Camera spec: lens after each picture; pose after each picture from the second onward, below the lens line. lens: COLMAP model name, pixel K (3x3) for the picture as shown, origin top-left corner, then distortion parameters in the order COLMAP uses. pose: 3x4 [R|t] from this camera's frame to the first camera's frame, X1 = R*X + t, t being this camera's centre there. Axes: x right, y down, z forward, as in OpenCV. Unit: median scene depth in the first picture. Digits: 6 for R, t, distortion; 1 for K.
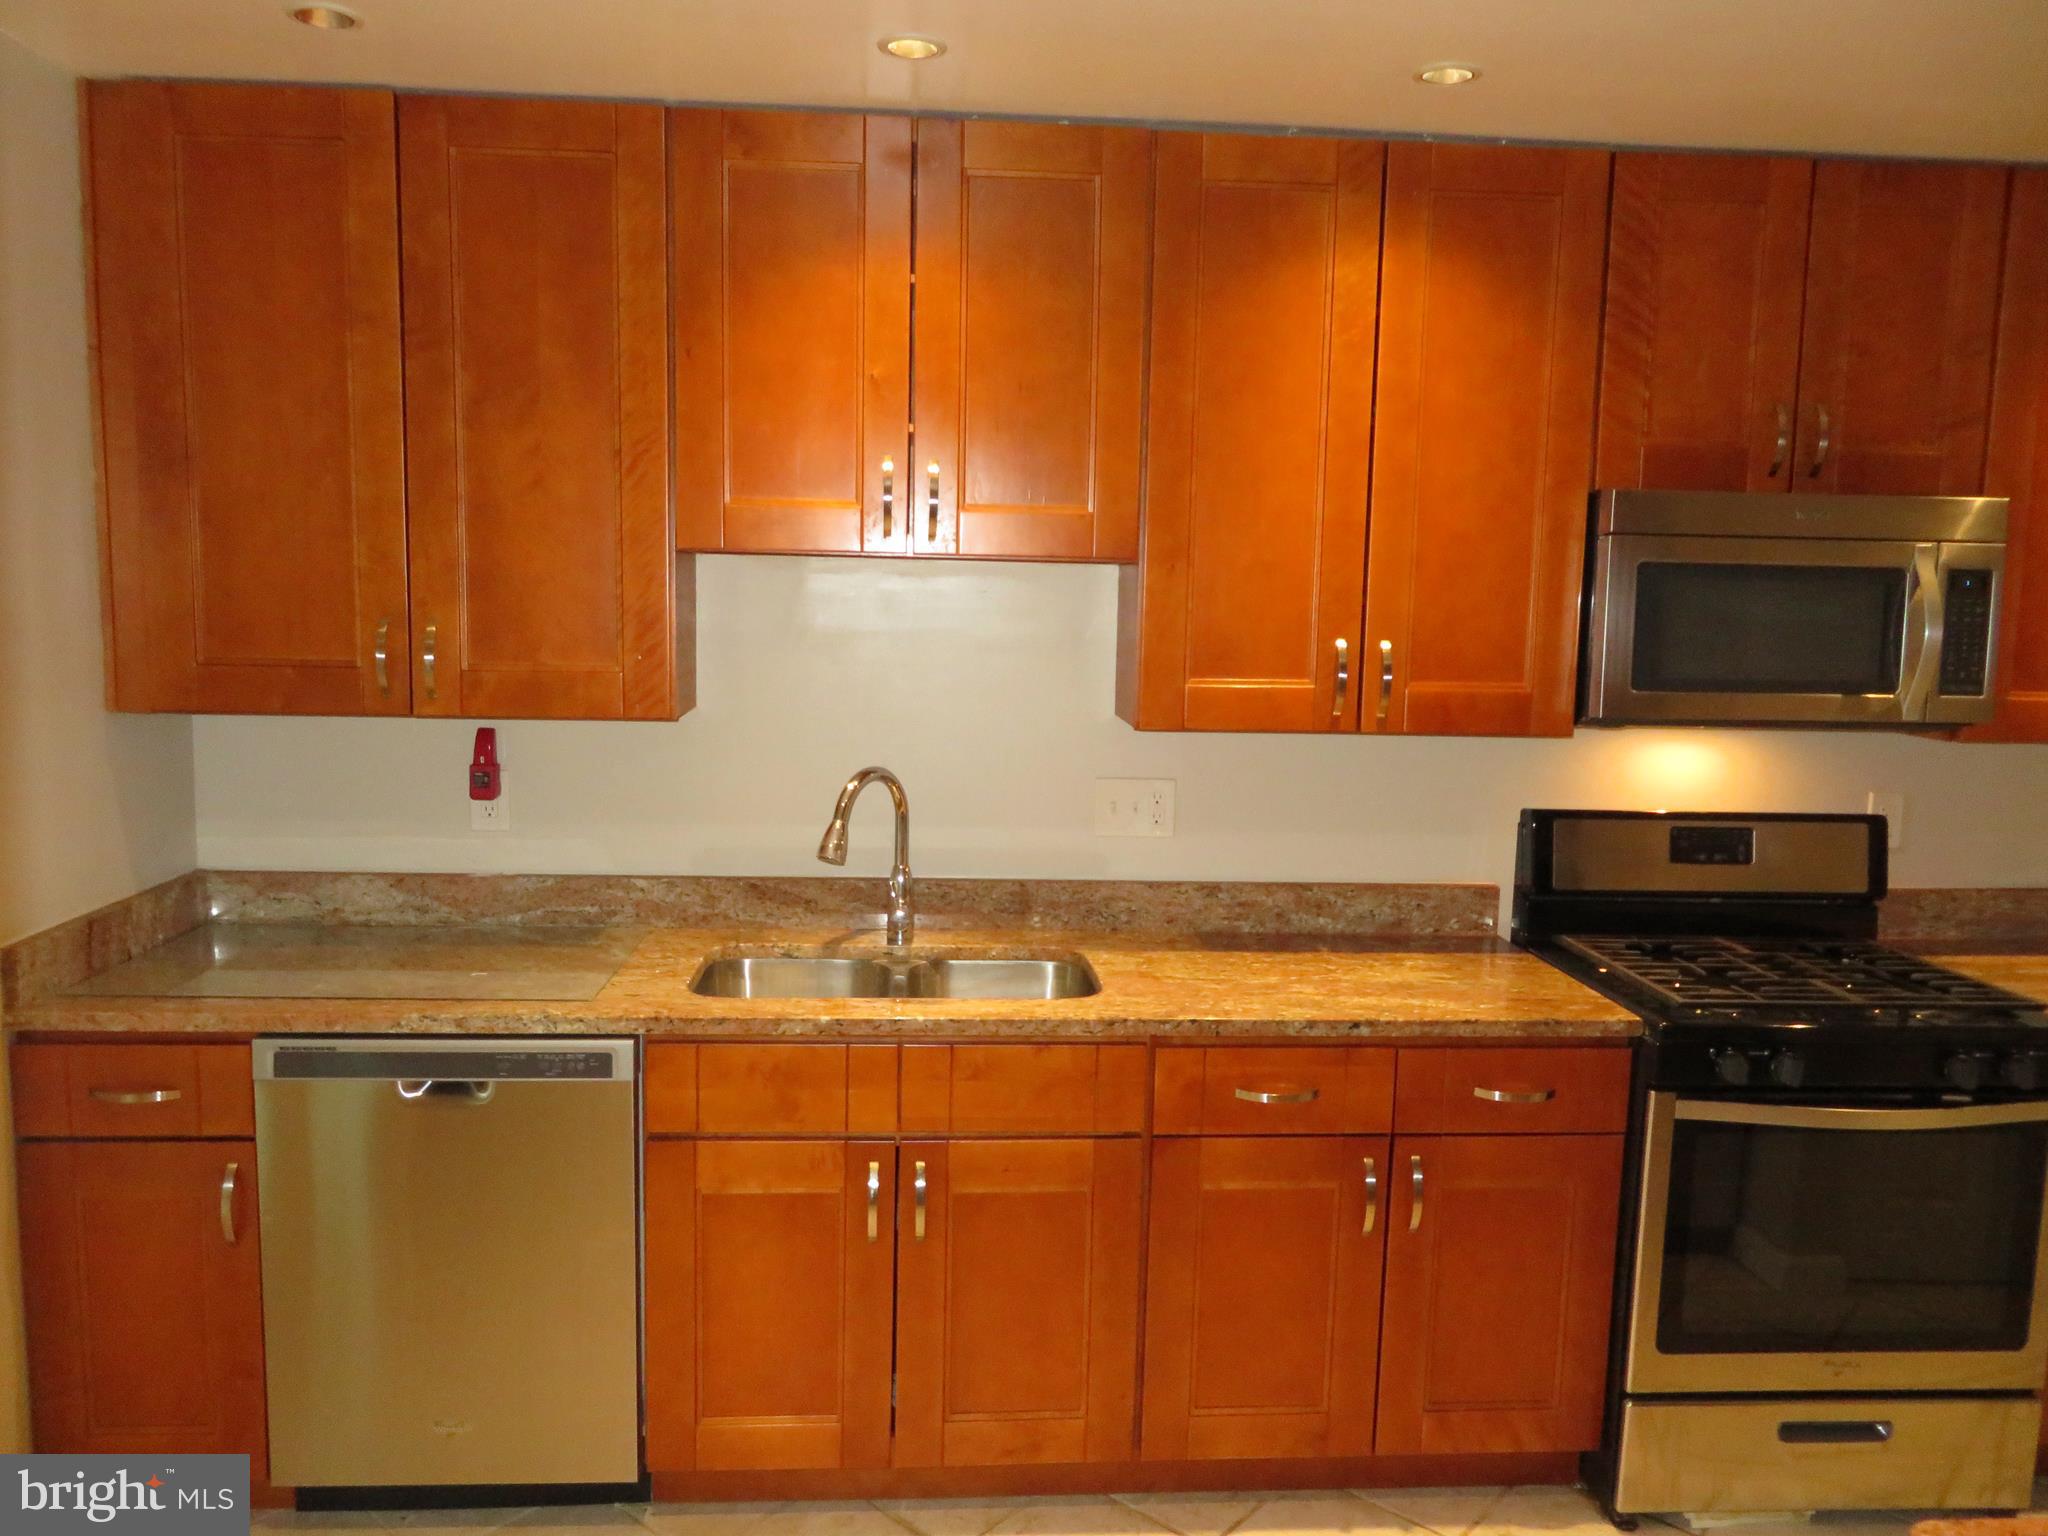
lens RADIAL K [[1444.8, 0, 1026.4], [0, 1444.8, 781.8], [0, 0, 1]] dist [-0.014158, 0.007981]
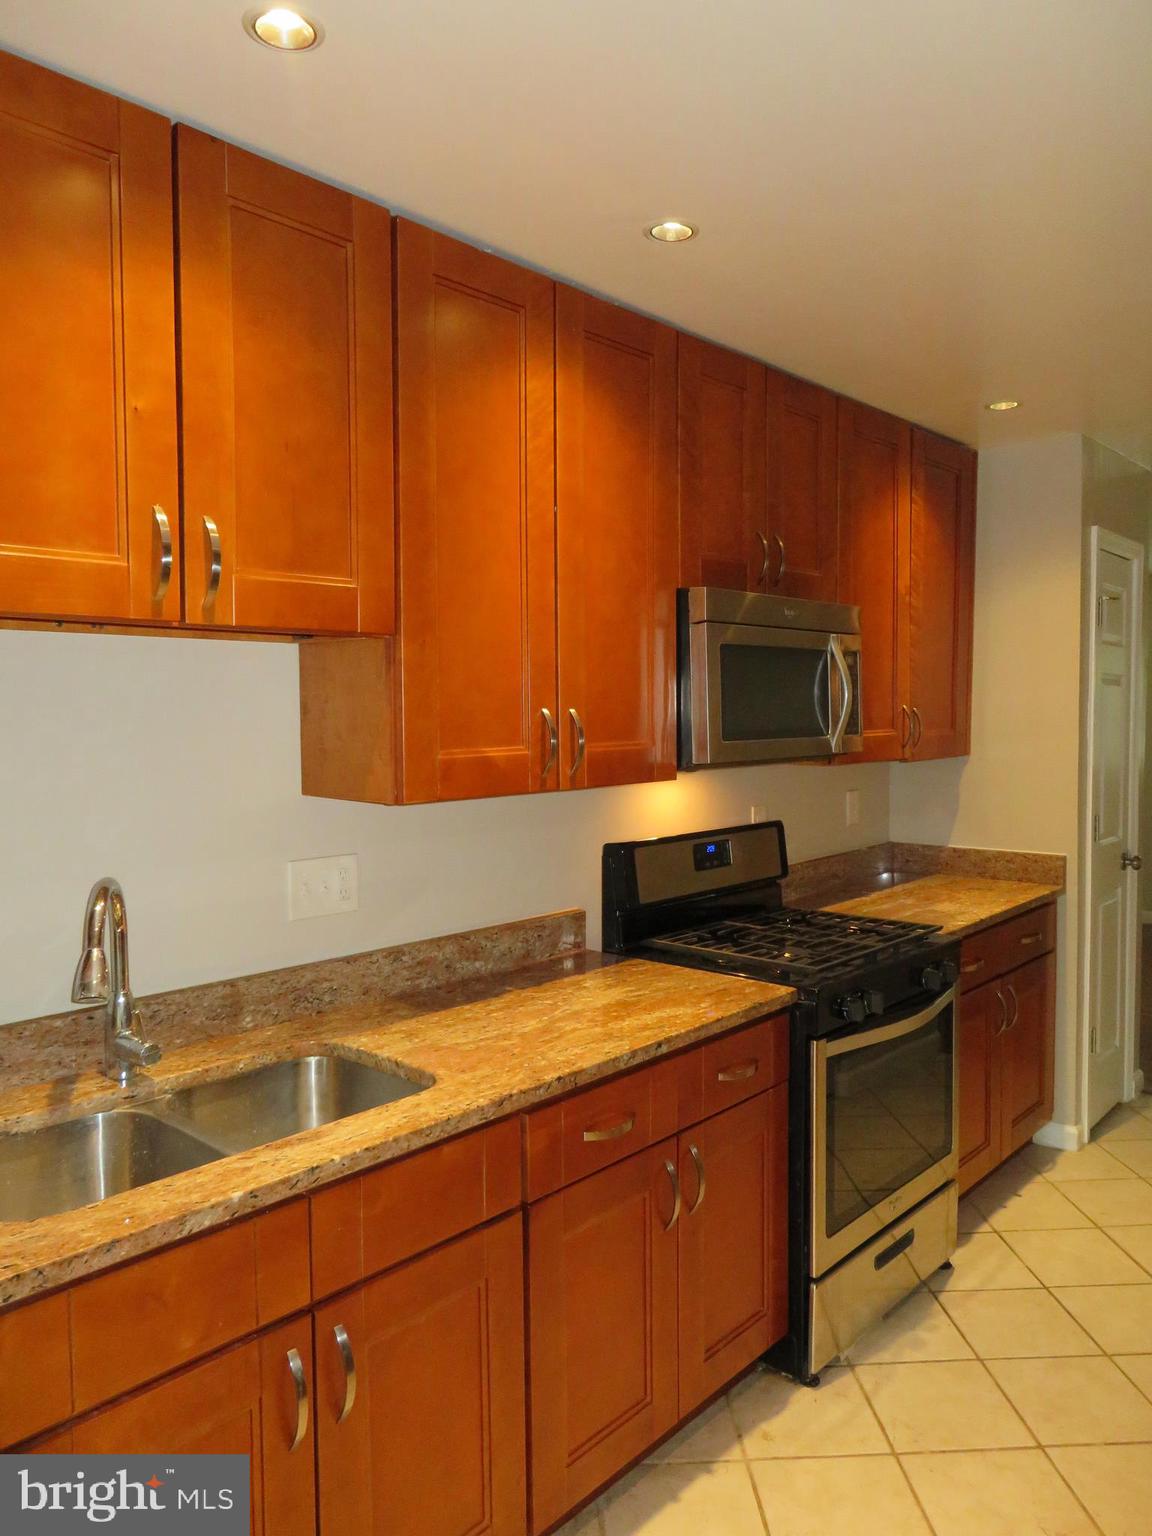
lens RADIAL K [[1083.6, 0, 573.4], [0, 1083.6, 775.9], [0, 0, 1]] dist [-0.014158, 0.007981]
pose [[0.726659, -0.068873, 0.683537, -0.361252], [0.110125, 0.993773, -0.016940, -0.031218], [-0.678114, 0.087584, 0.729719, 0.387711]]
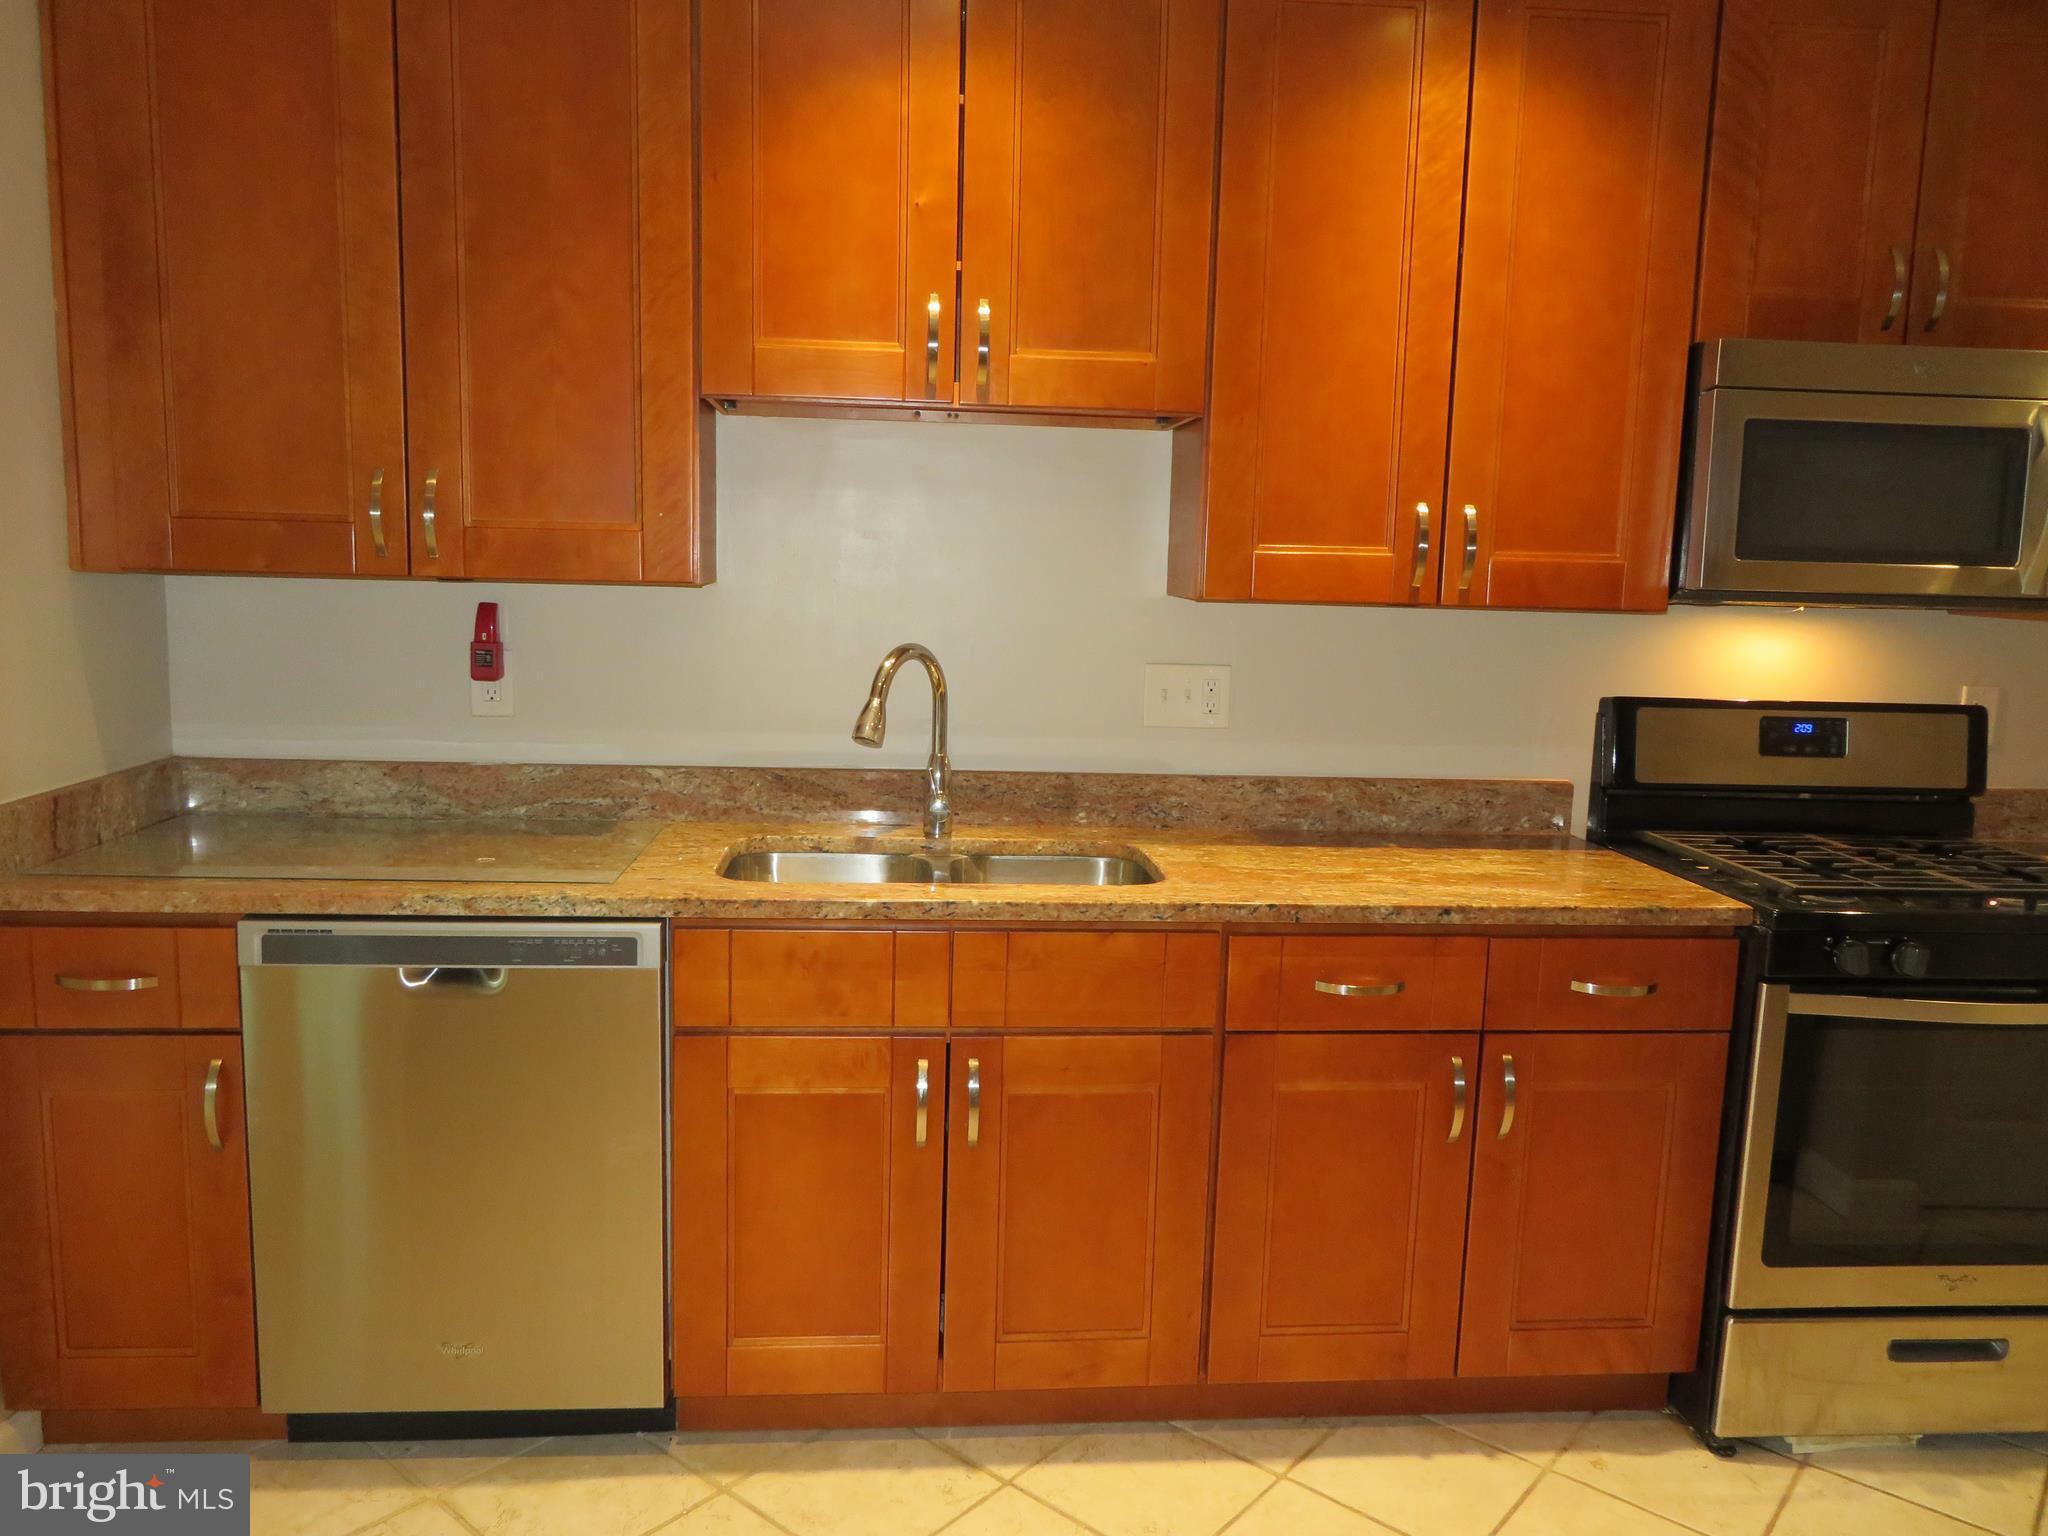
lens RADIAL K [[1444.8, 0, 1025.8], [0, 1444.8, 778.3], [0, 0, 1]] dist [-0.014158, 0.007981]
pose [[0.999867, 0.002749, 0.016081, -0.051924], [-0.003065, 0.999803, 0.019626, 0.062518], [-0.016024, -0.019673, 0.999678, 0.081141]]
